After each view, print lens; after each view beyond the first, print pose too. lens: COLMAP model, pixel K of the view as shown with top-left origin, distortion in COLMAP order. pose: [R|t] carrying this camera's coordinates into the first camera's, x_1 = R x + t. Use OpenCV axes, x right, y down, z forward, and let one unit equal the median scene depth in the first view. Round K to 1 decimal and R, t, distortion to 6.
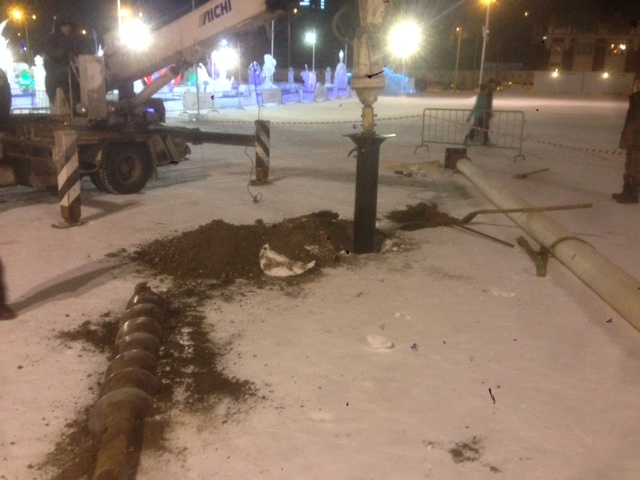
lens RADIAL K [[608.3, 0, 319.7], [0, 608.3, 240.0], [0, 0, 1]] dist [0.062378, -0.006105]
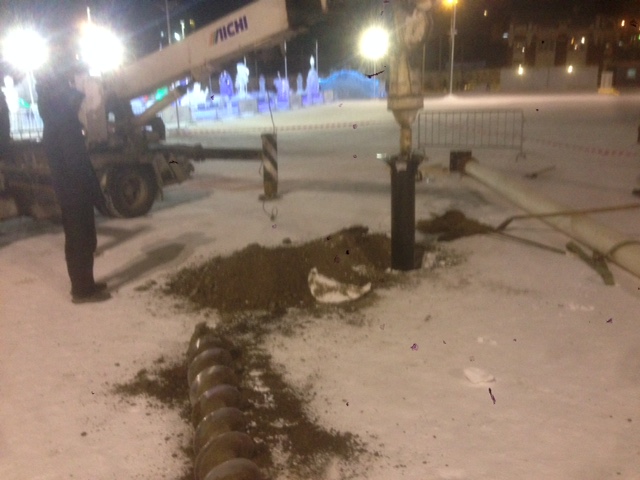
lens RADIAL K [[608.3, 0, 319.7], [0, 608.3, 240.0], [0, 0, 1]] dist [0.062378, -0.006105]
pose [[0.997428, -0.058230, 0.041785, -0.094830], [0.058634, 0.998243, -0.008521, -0.022350], [-0.041216, 0.010949, 0.999090, 0.060610]]
